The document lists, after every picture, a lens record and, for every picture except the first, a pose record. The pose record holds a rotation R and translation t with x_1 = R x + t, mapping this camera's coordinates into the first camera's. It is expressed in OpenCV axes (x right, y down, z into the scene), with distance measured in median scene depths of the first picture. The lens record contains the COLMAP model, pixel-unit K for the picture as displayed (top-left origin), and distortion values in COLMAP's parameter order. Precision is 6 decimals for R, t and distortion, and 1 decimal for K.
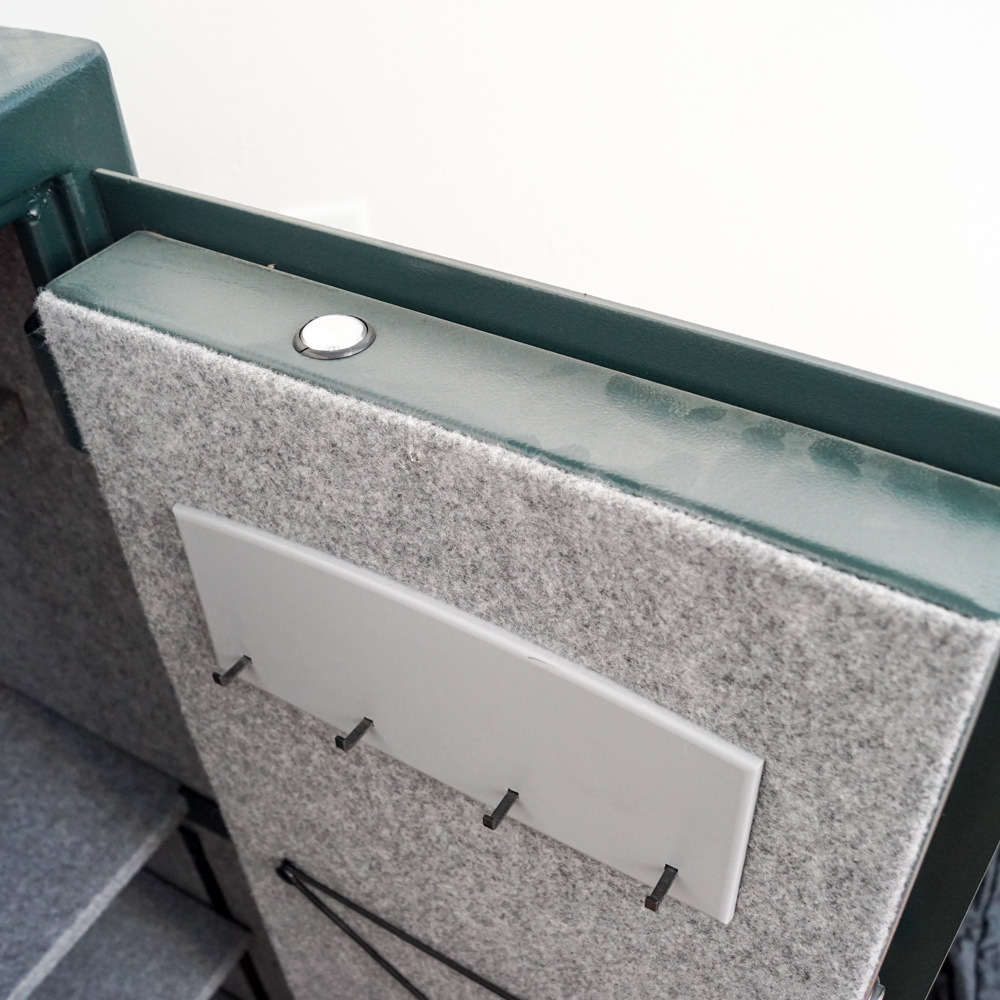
lens RADIAL K [[1137.1, 0, 487.2], [0, 1137.1, 503.6], [0, 0, 1]] dist [-0.096507, 0.028106]
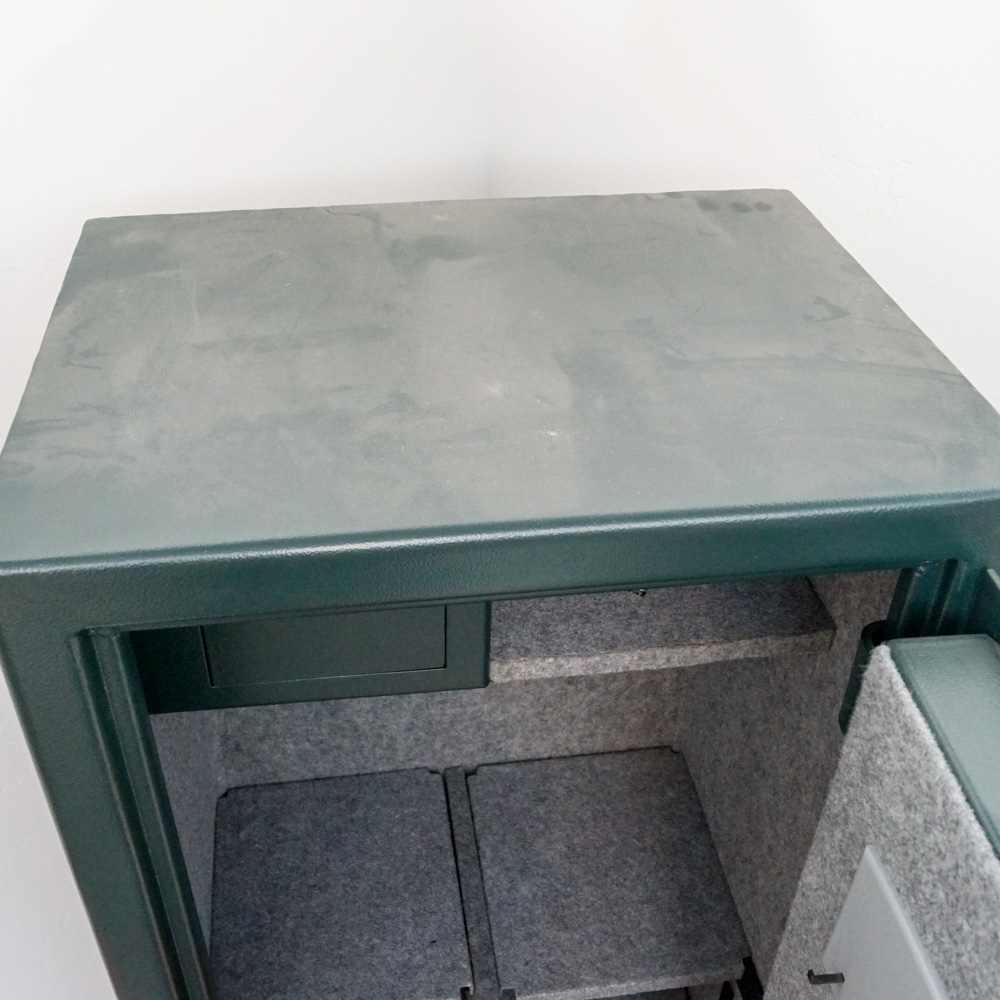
lens RADIAL K [[1154.3, 0, 483.3], [0, 1154.3, 513.8], [0, 0, 1]] dist [-0.086693, 0.013171]
pose [[0.611483, 0.525443, -0.591606, -0.004507], [-0.558390, 0.816297, 0.147855, -0.234104], [0.560615, 0.239936, 0.792553, -0.250944]]
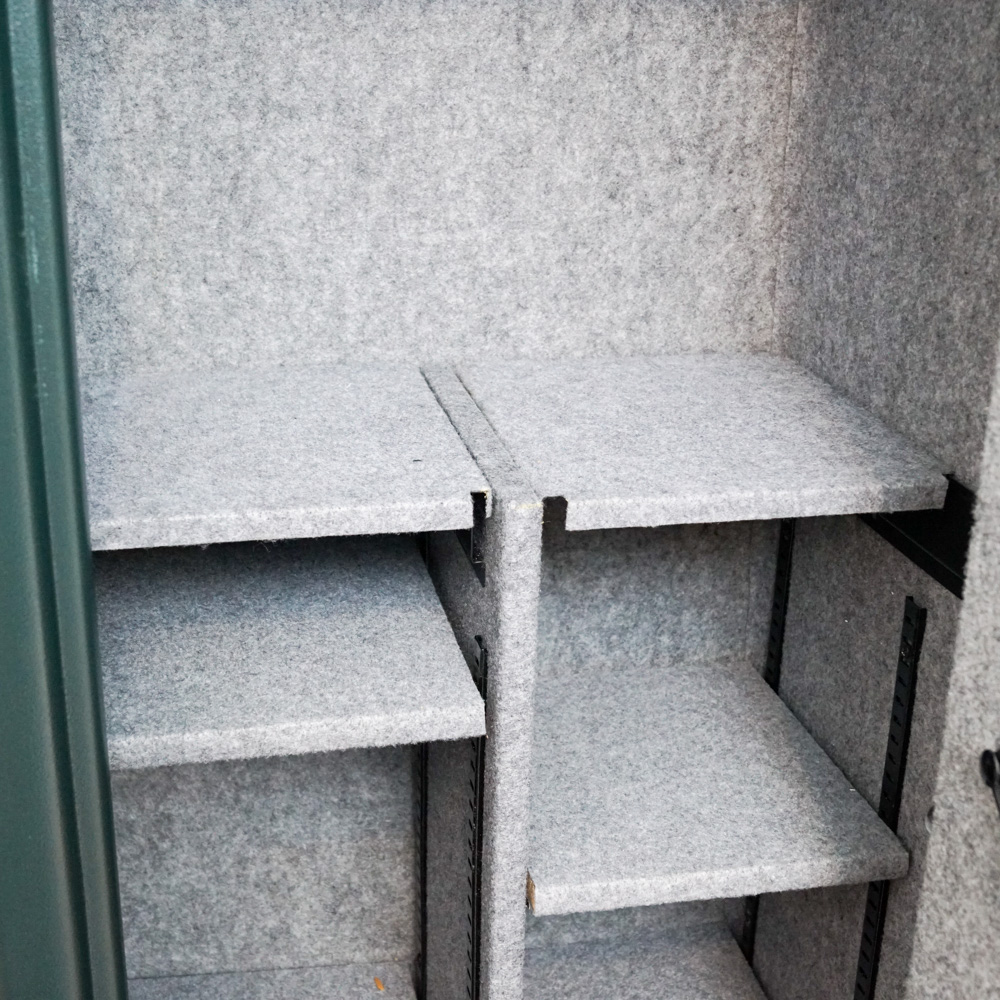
lens RADIAL K [[1496.3, 0, 486.5], [0, 1496.3, 516.8], [0, 0, 1]] dist [-0.060725, 0.001334]
pose [[0.657936, 0.326491, -0.678619, 0.278316], [-0.539522, 0.833043, -0.122292, 1.009453], [0.525392, 0.446590, 0.724238, 0.469382]]
